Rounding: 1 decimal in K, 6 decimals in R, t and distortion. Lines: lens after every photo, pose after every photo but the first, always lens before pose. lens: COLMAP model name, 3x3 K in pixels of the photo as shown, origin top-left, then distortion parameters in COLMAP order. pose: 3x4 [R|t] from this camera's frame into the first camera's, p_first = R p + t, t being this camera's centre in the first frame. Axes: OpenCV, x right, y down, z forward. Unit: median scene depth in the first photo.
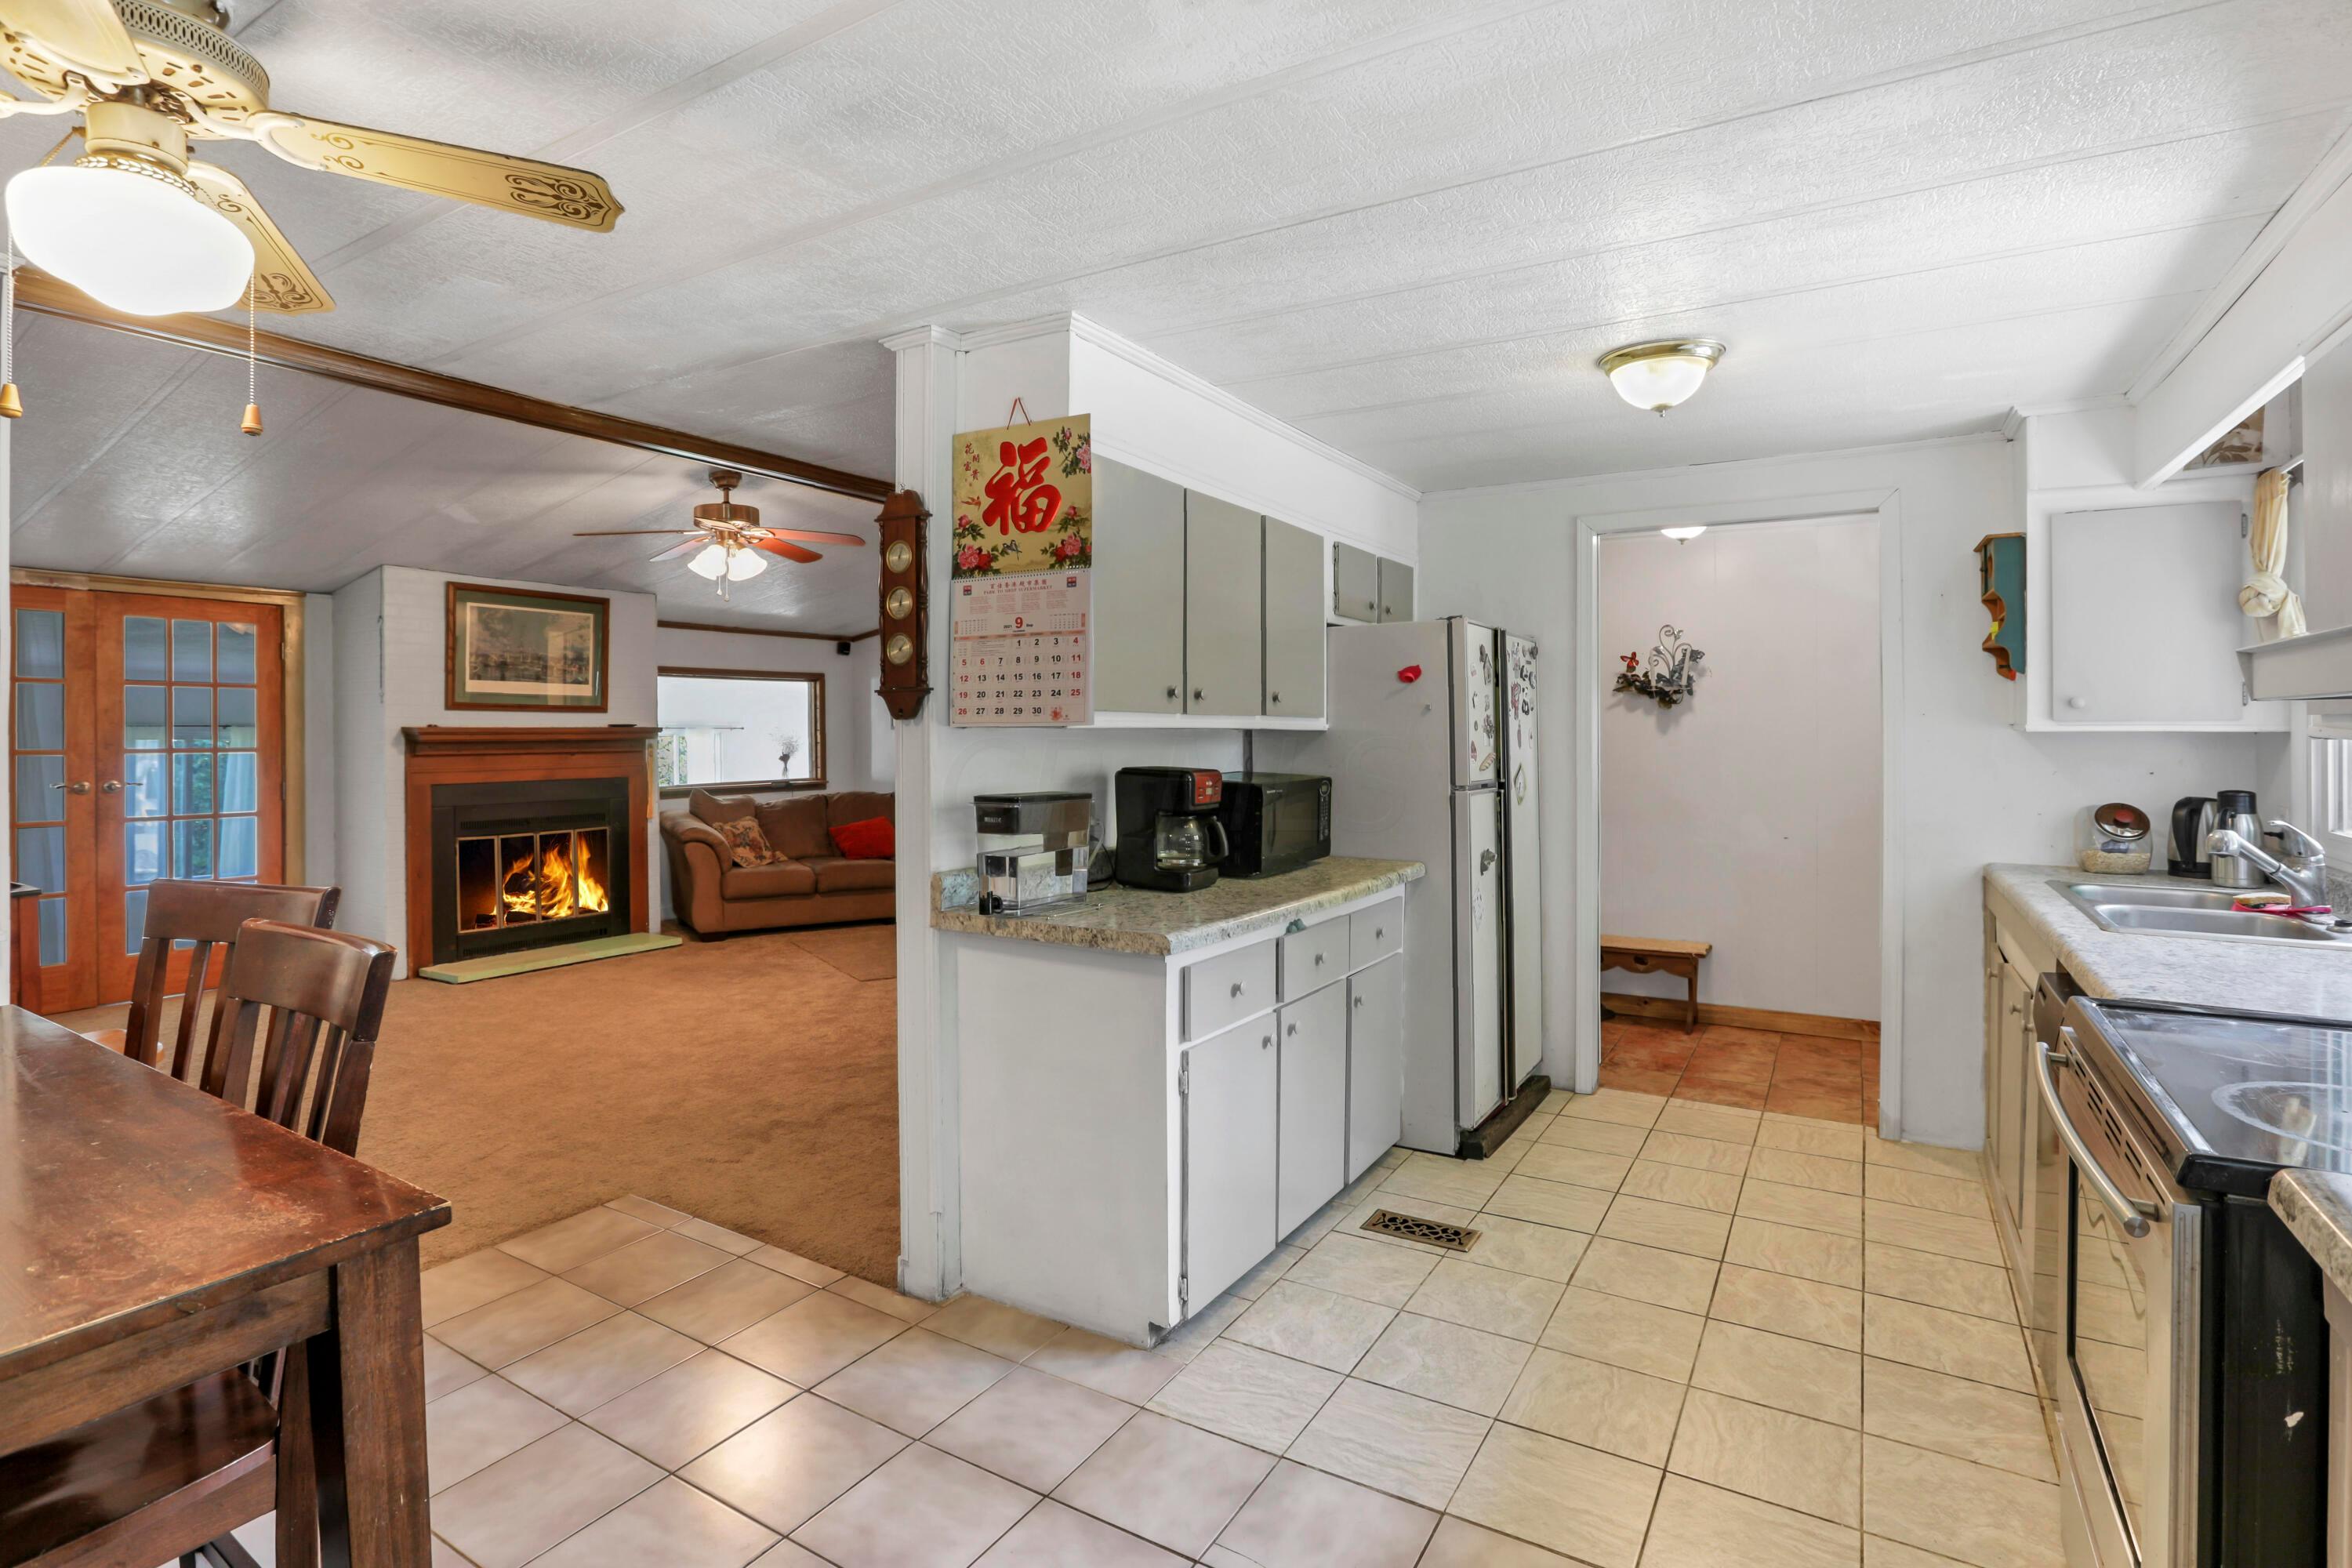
lens RADIAL K [[1135.1, 0, 1188.9], [0, 1135.1, 745.4], [0, 0, 1]] dist [-0.040251, 0.012558]
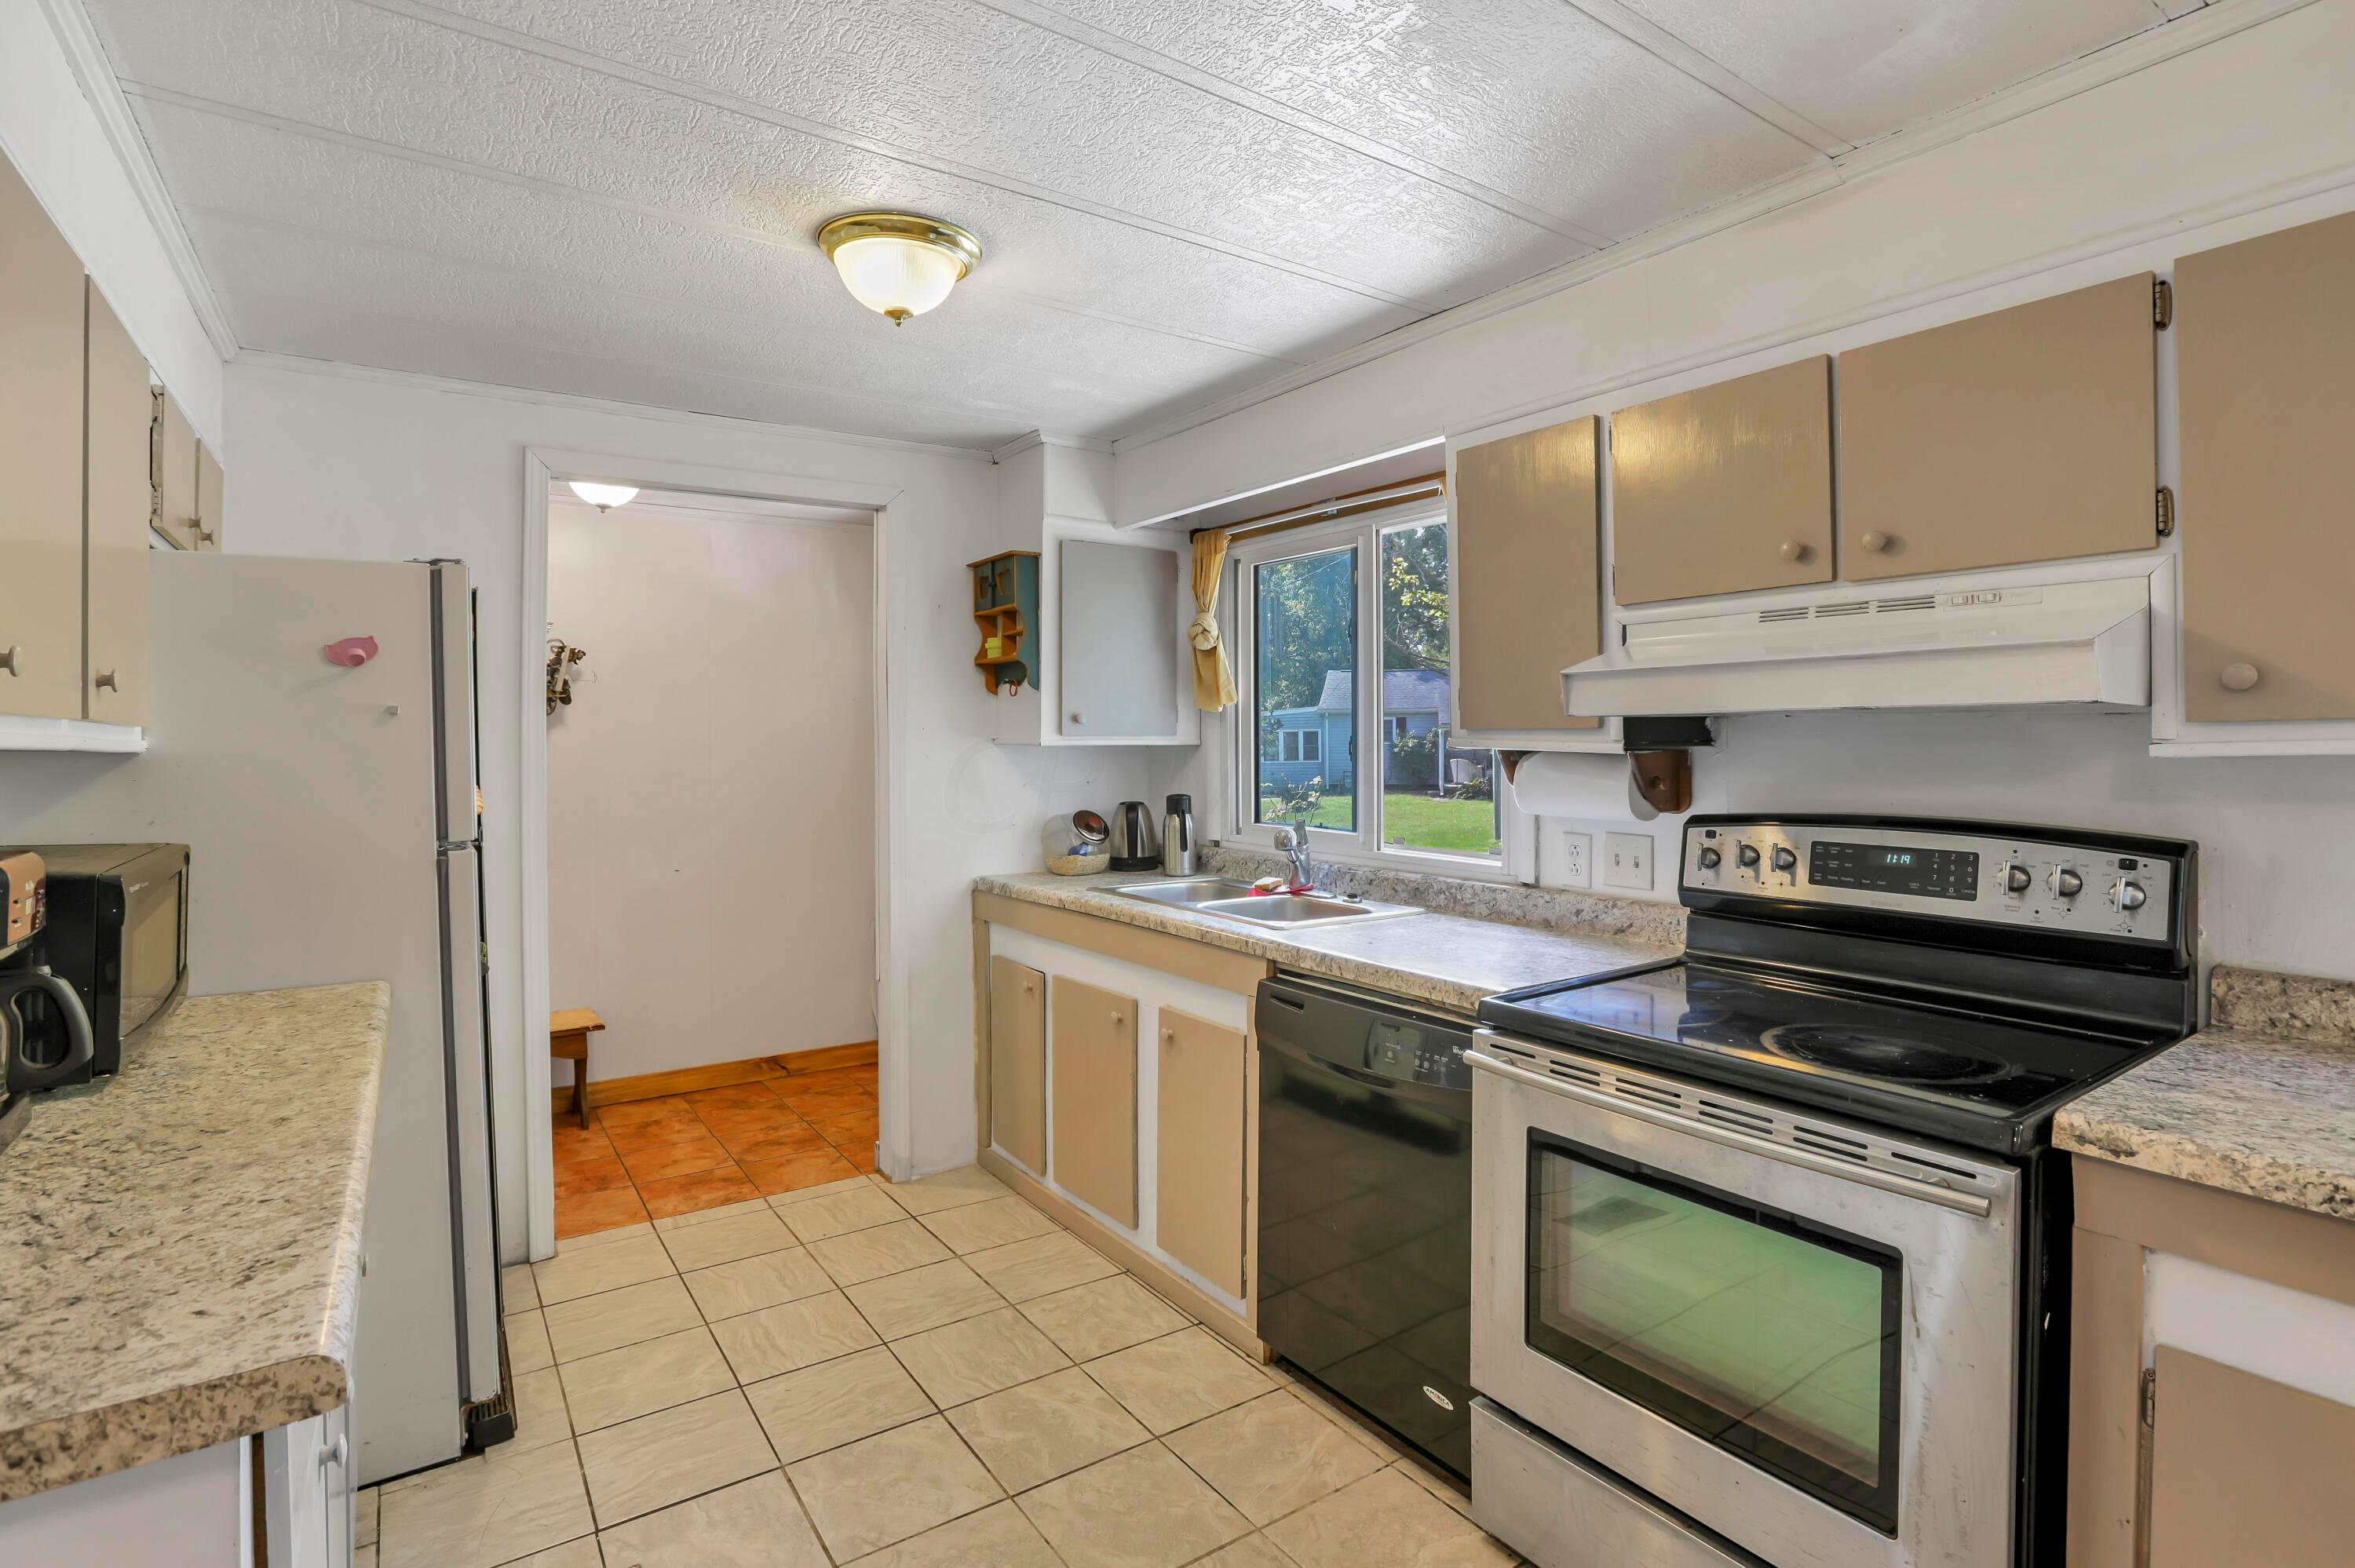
lens RADIAL K [[1136.4, 0, 1190.4], [0, 1136.4, 745.4], [0, 0, 1]] dist [-0.040251, 0.012558]
pose [[0.421276, -0.004374, 0.906922, -0.143597], [0.018996, 0.999812, -0.004002, -0.005838], [-0.906734, 0.018914, 0.421279, 0.414713]]
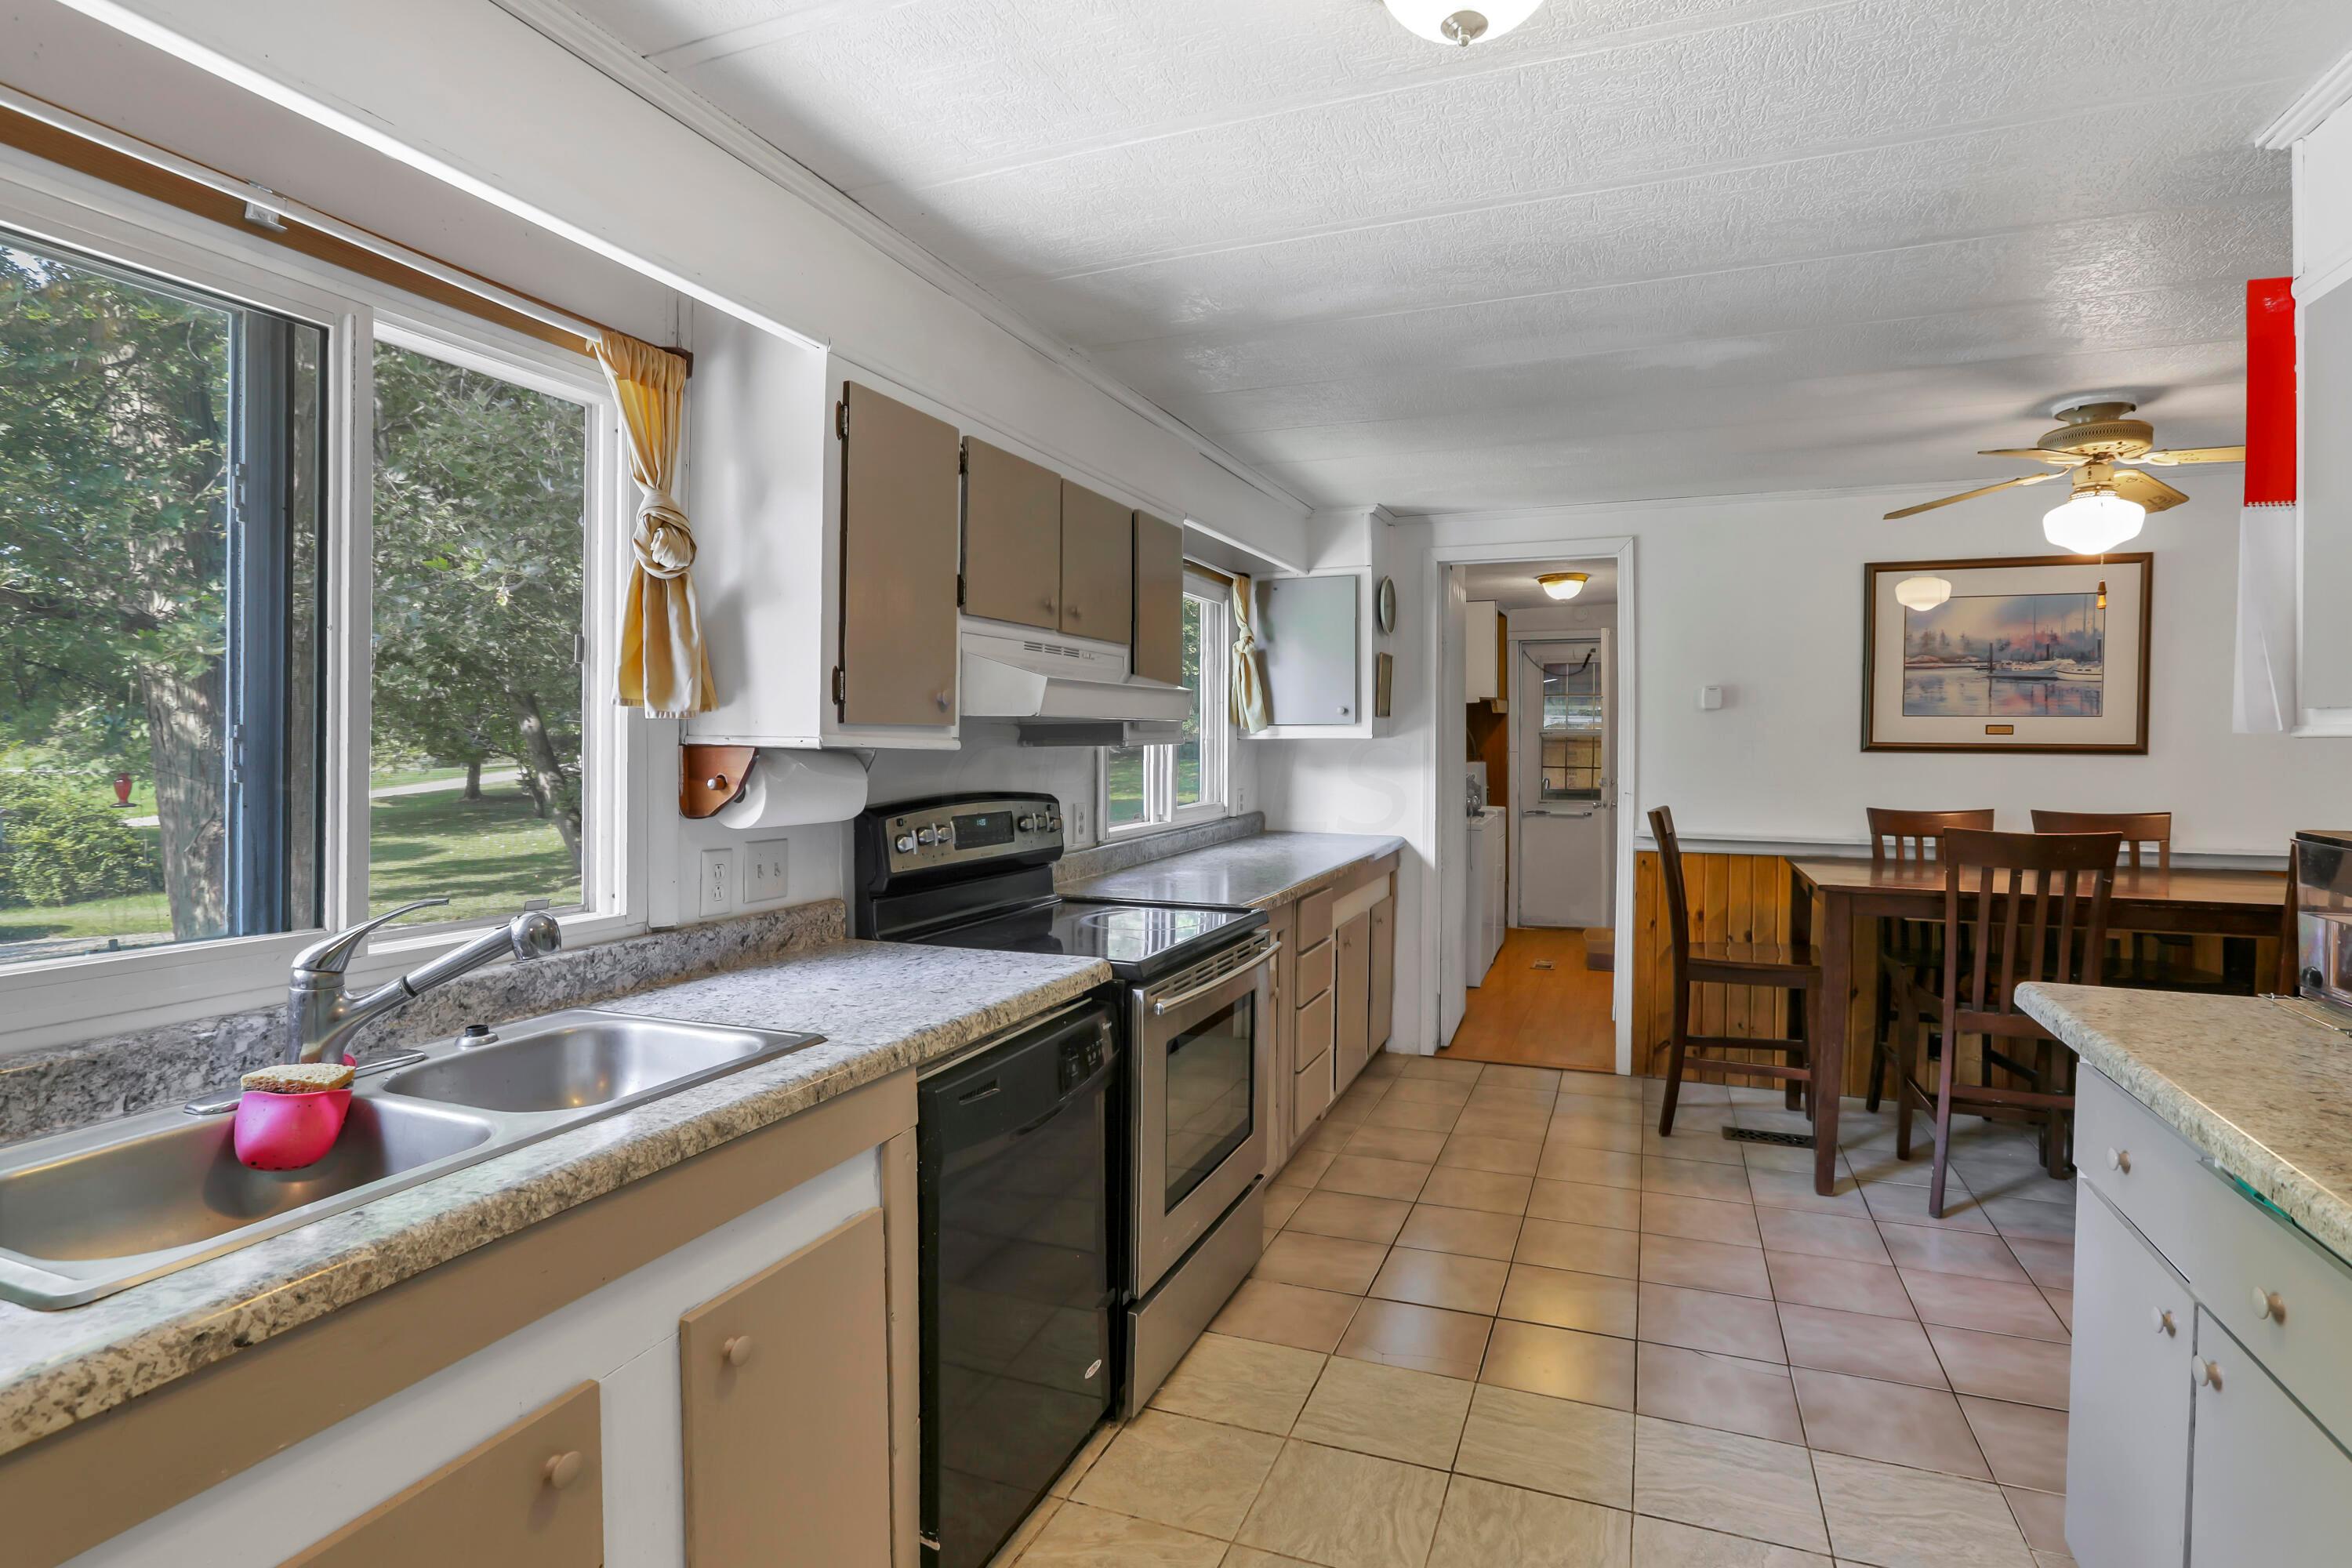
lens RADIAL K [[1179.4, 0, 1210.4], [0, 1179.4, 782.0], [0, 0, 1]] dist [-0.054113, 0.020601]
pose [[-0.984905, 0.003325, -0.173061, 0.496521], [-0.005065, 0.998834, 0.048016, -0.014381], [0.173019, 0.048168, -0.983740, 1.181234]]
